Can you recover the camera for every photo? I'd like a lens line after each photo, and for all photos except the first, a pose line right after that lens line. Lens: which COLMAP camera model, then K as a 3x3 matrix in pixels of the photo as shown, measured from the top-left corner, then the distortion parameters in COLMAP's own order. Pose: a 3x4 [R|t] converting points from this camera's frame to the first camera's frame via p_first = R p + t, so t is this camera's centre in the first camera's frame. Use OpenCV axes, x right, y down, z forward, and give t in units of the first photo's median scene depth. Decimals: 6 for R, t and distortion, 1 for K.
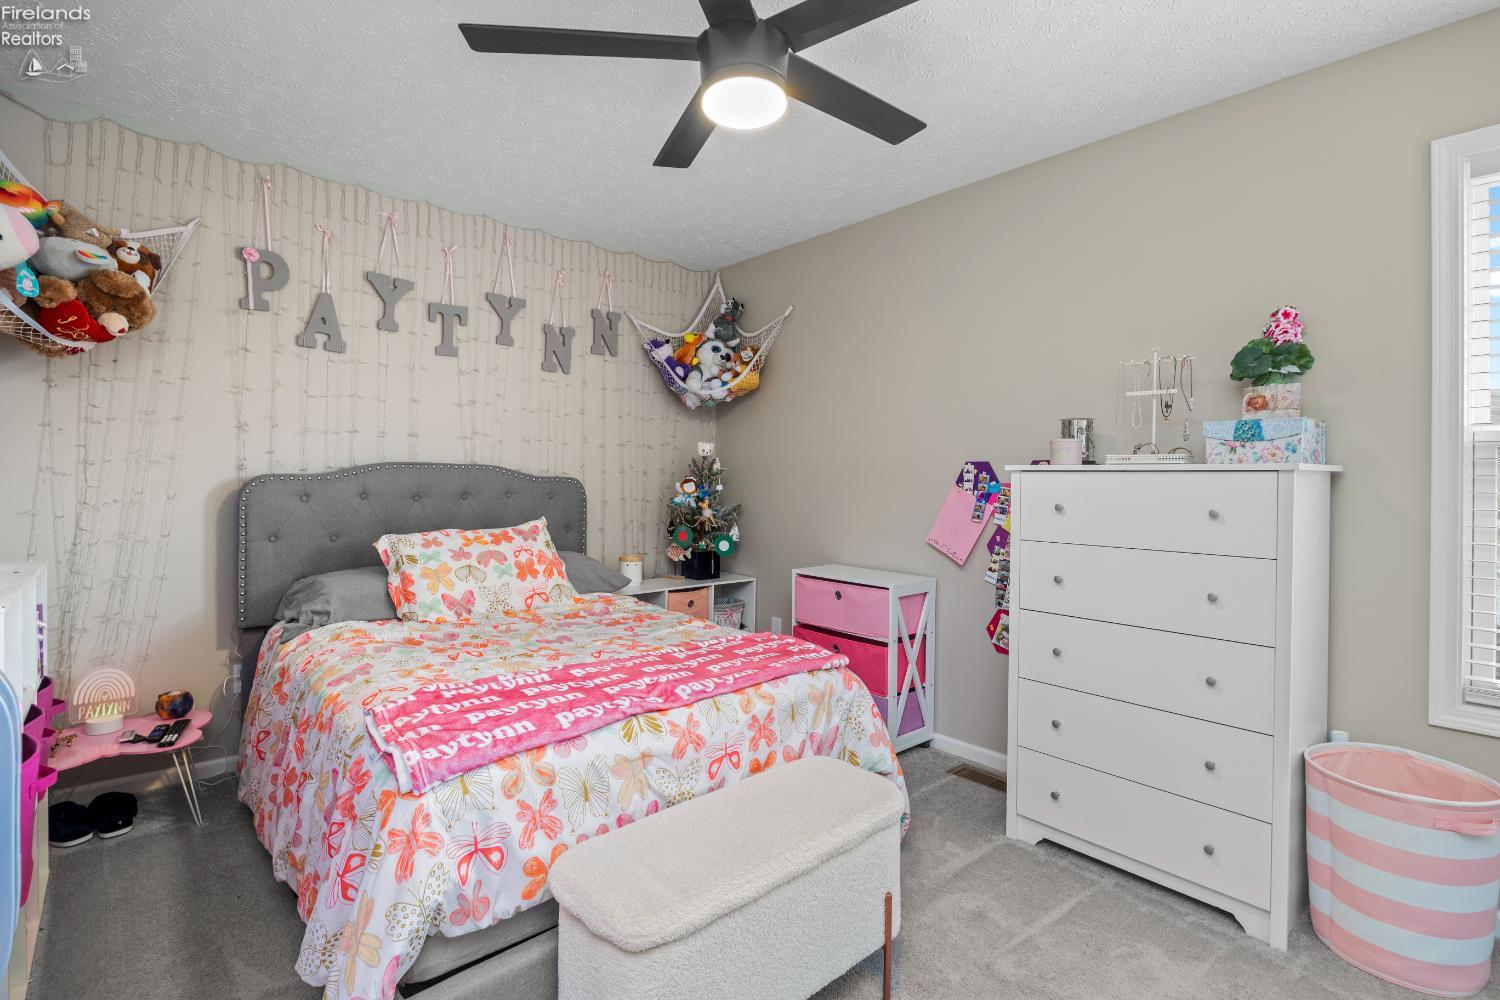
lens RADIAL K [[704.2, 0, 745.9], [0, 704.2, 491.8], [0, 0, 1]] dist [-0.025428, -0.000023]
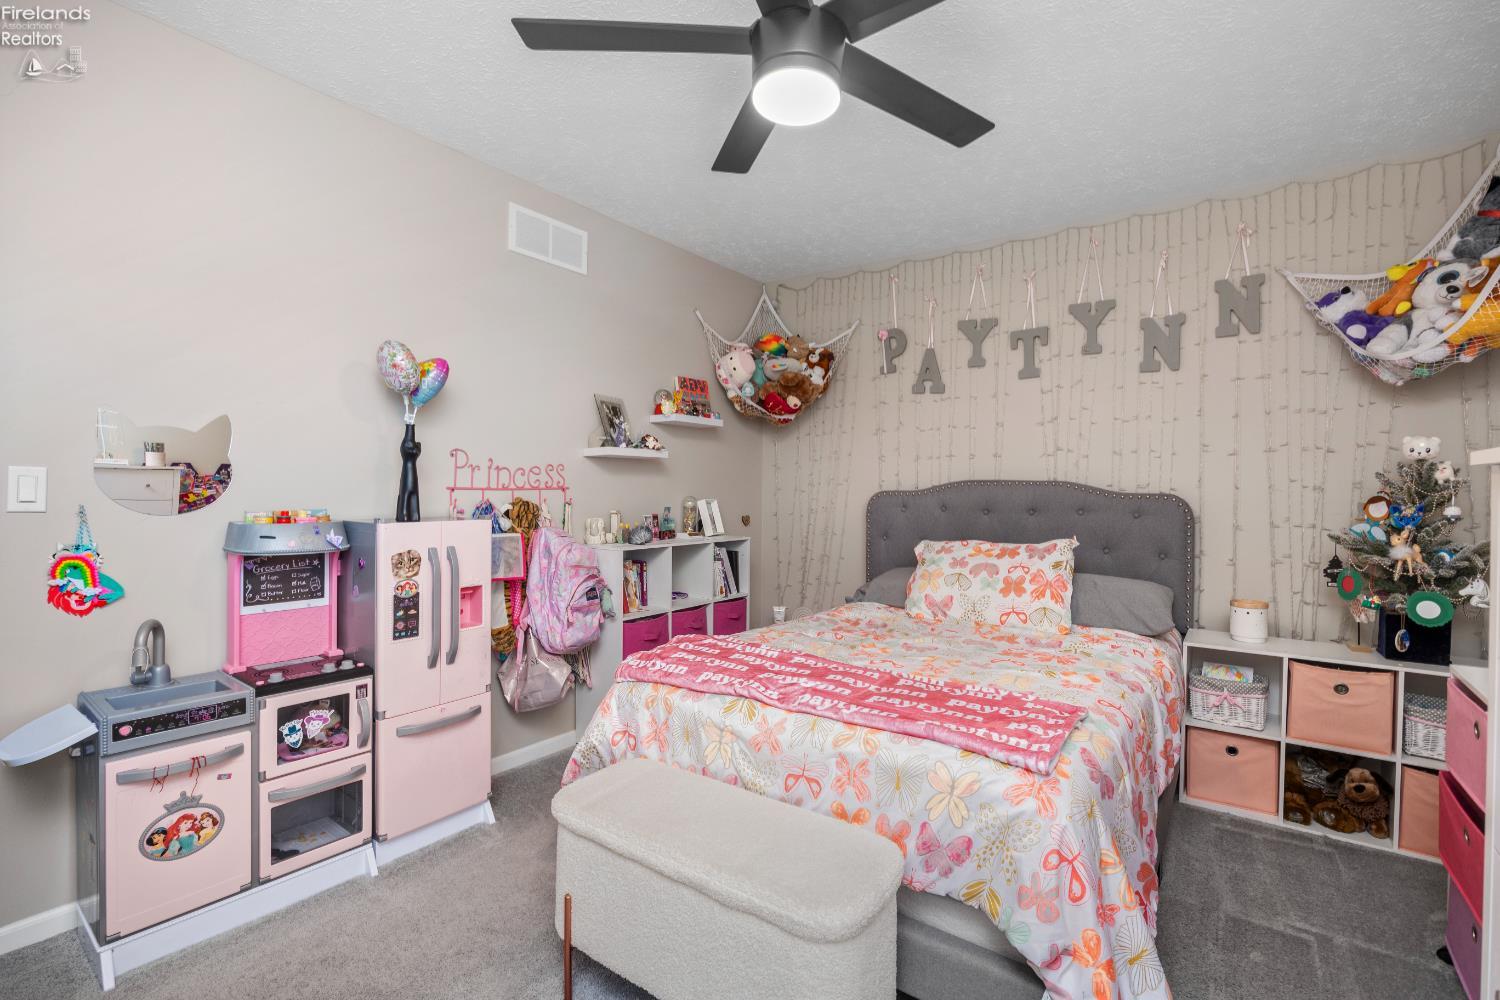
lens RADIAL K [[664.0, 0, 754.4], [0, 664.0, 491.8], [0, 0, 1]] dist [-0.018867, 0.000507]
pose [[0.203329, -0.003656, -0.979104, 0.476216], [-0.023722, 0.999681, -0.008659, -0.004946], [0.978823, 0.024987, 0.203177, 0.410606]]
